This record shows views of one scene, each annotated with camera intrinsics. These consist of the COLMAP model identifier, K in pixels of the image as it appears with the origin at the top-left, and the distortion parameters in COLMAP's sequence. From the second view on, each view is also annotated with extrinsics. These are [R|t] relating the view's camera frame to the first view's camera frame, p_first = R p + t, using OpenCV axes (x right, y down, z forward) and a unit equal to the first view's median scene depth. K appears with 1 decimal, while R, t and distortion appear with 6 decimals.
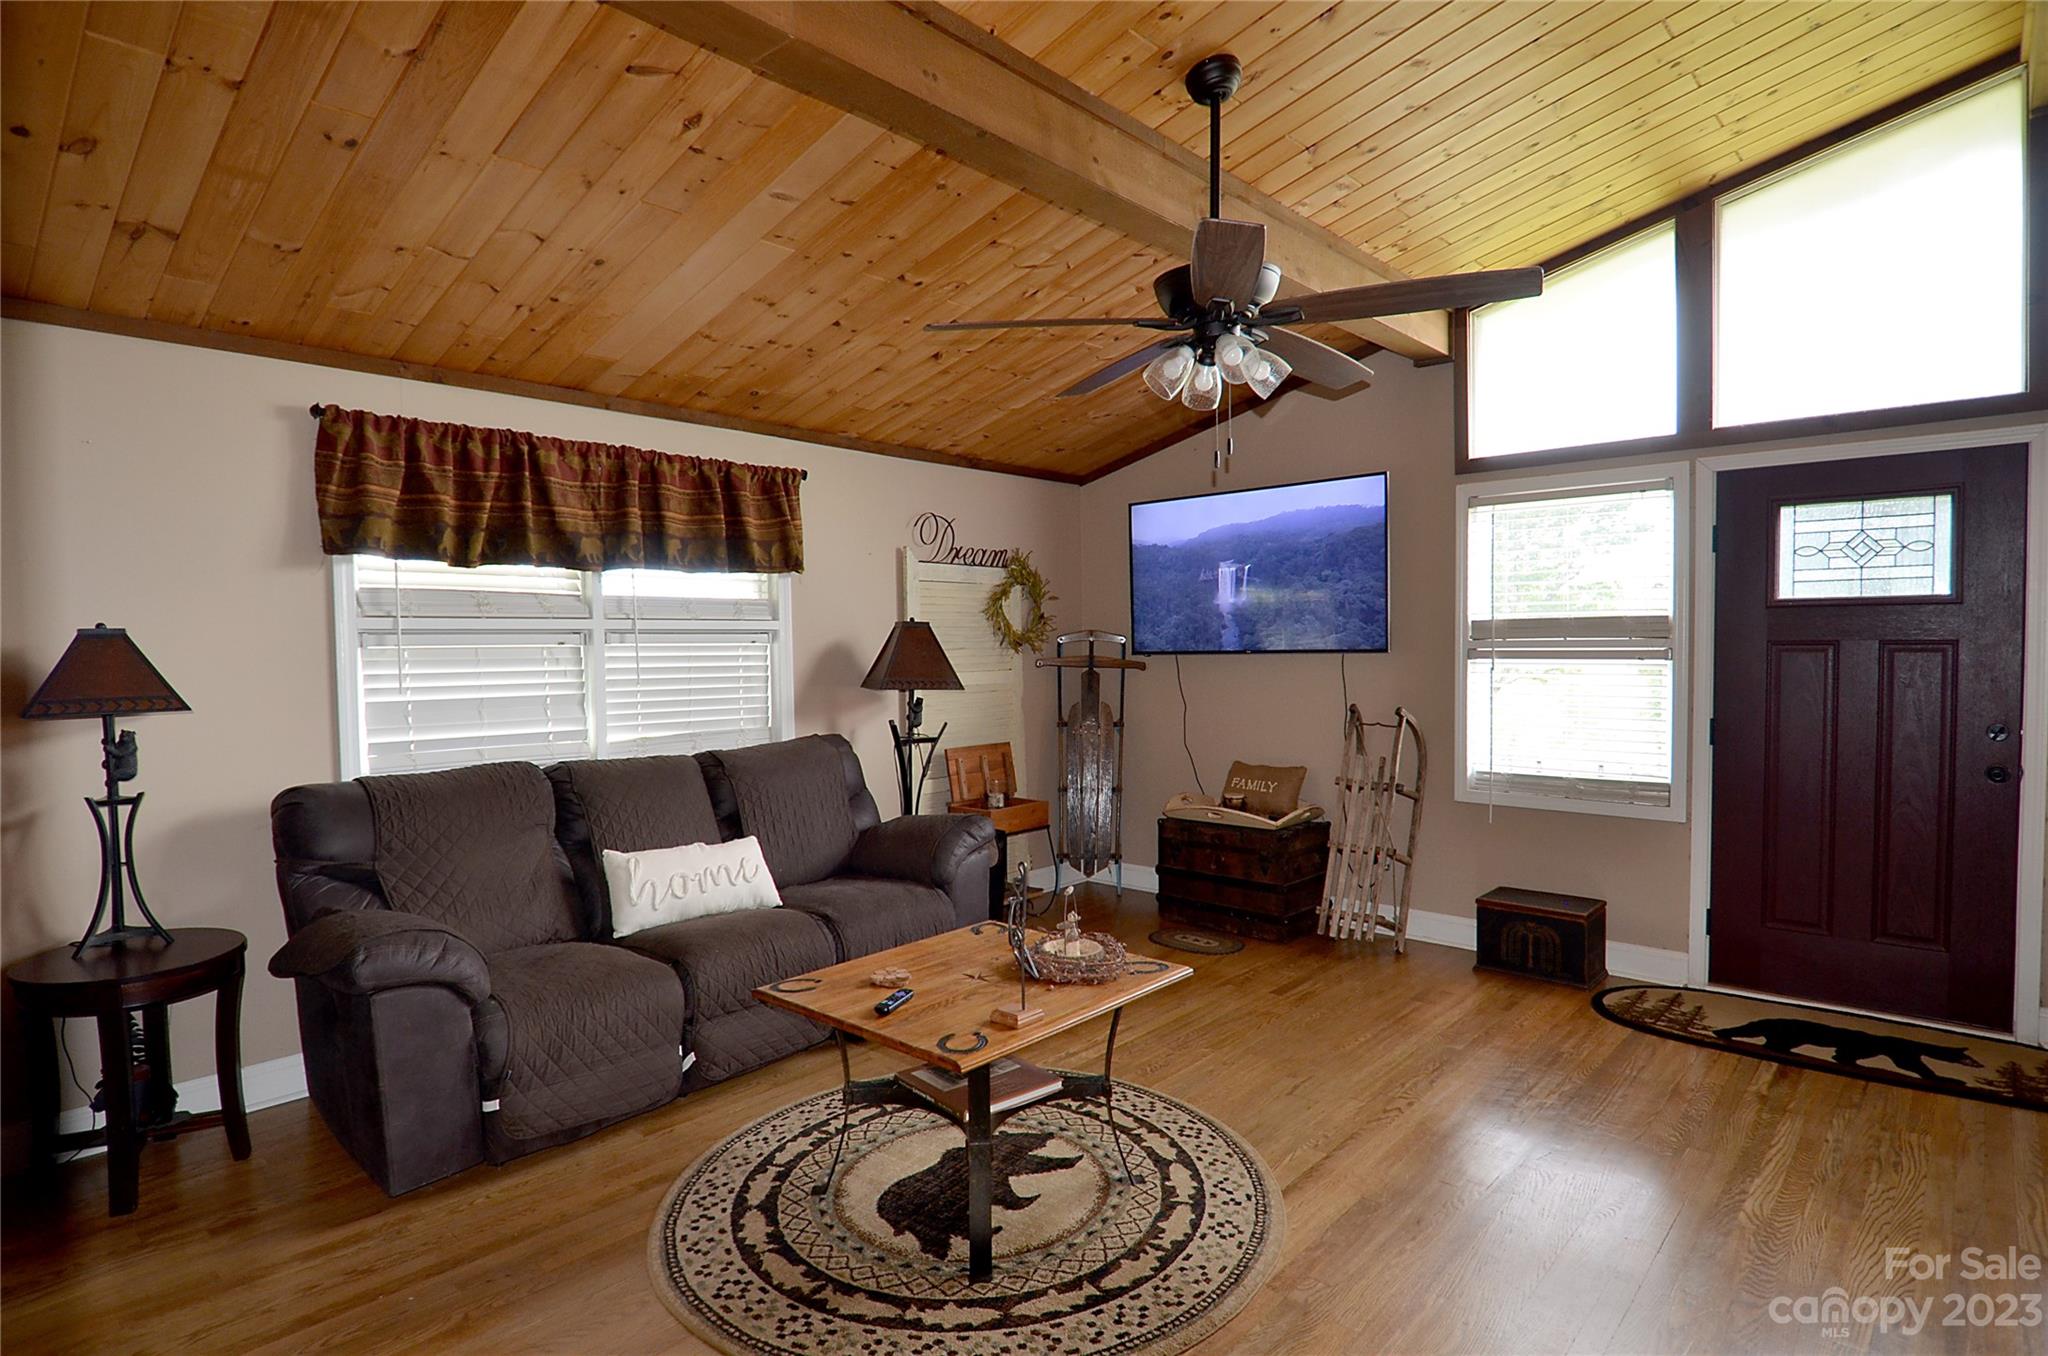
lens RADIAL K [[1064.6, 0, 1021.2], [0, 1064.6, 692.0], [0, 0, 1]] dist [0.009094, -0.019937]
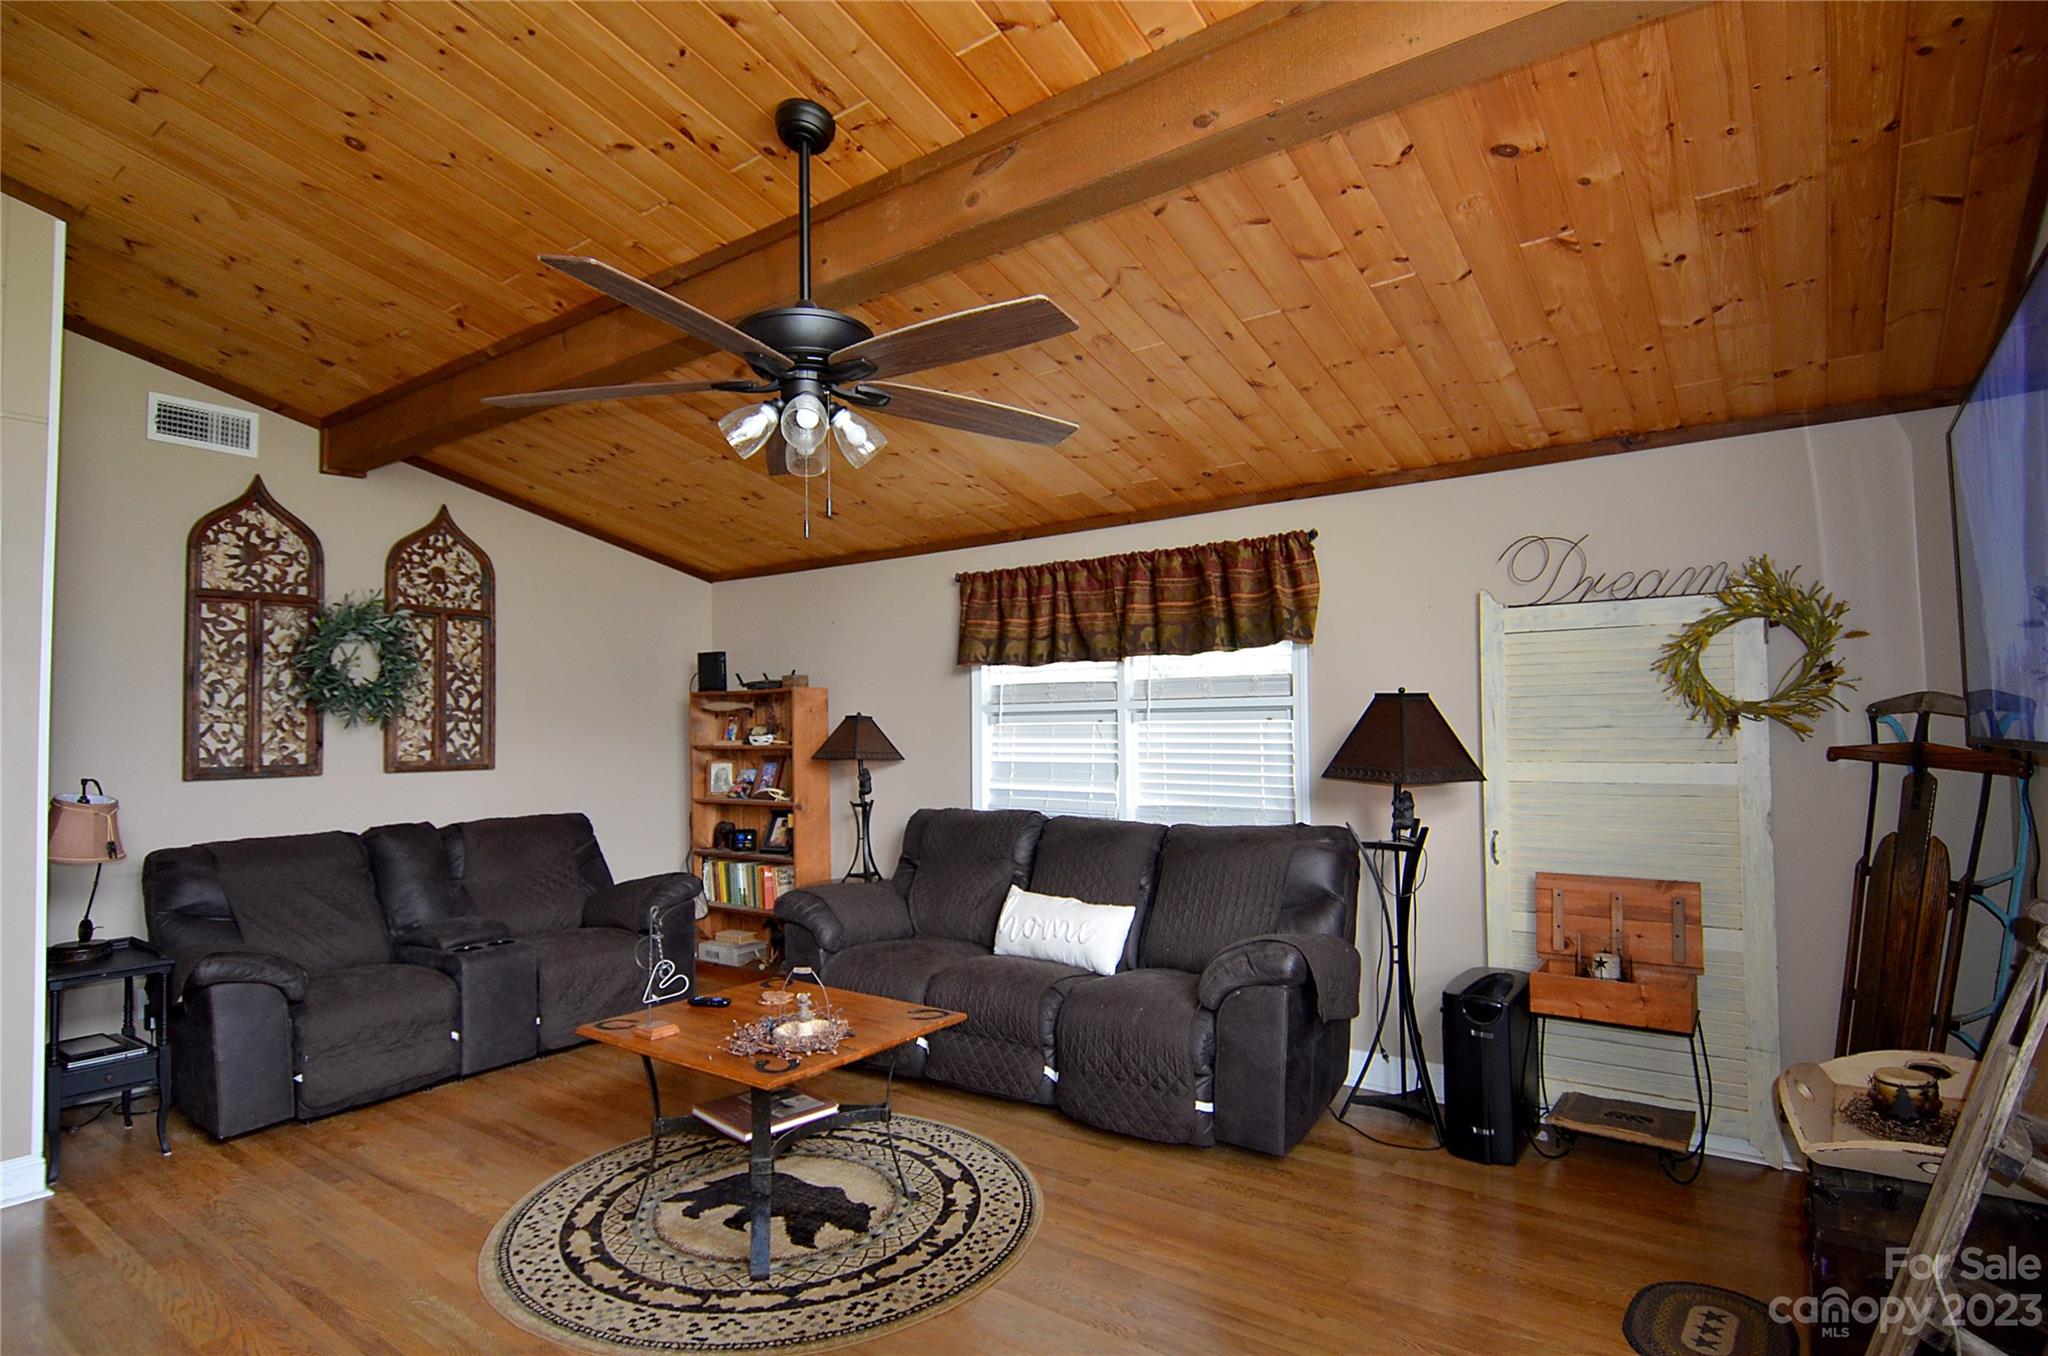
lens RADIAL K [[1064.6, 0, 1017.0], [0, 1064.6, 684.2], [0, 0, 1]] dist [0.009094, -0.019937]
pose [[0.094686, -0.025081, -0.995191, 0.915843], [-0.032001, 0.999089, -0.028224, -0.058569], [0.994993, 0.034520, 0.093797, 0.913163]]
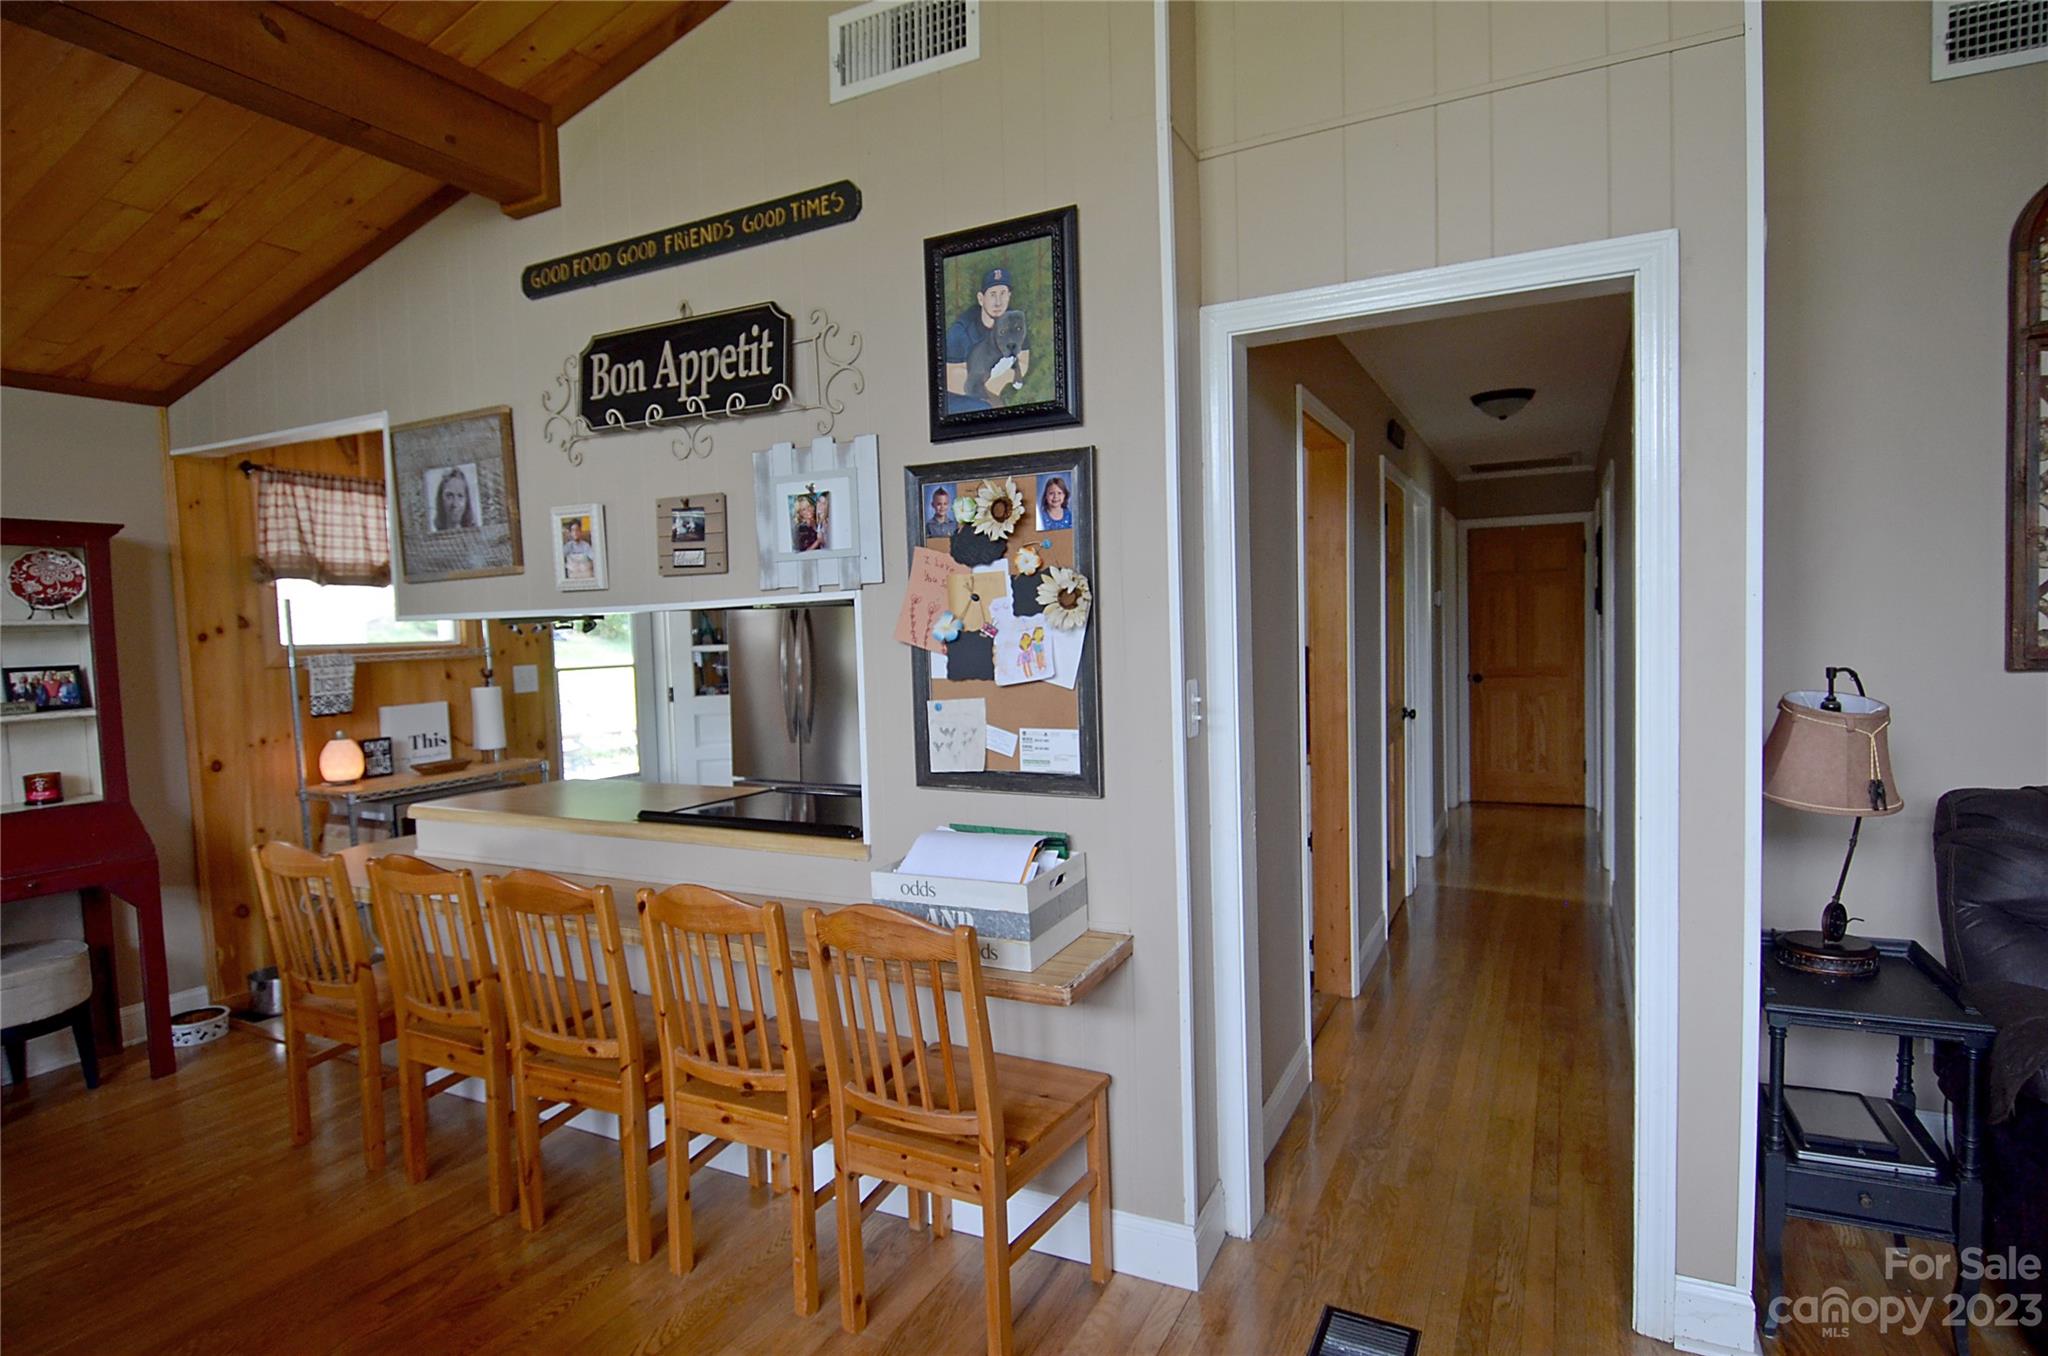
lens RADIAL K [[1064.6, 0, 1024.1], [0, 1064.6, 680.9], [0, 0, 1]] dist [0.009094, -0.019937]
pose [[-0.964303, 0.057657, -0.258447, 0.601326], [0.032489, 0.994394, 0.100618, -0.044008], [0.262799, 0.088630, -0.960771, 0.703683]]
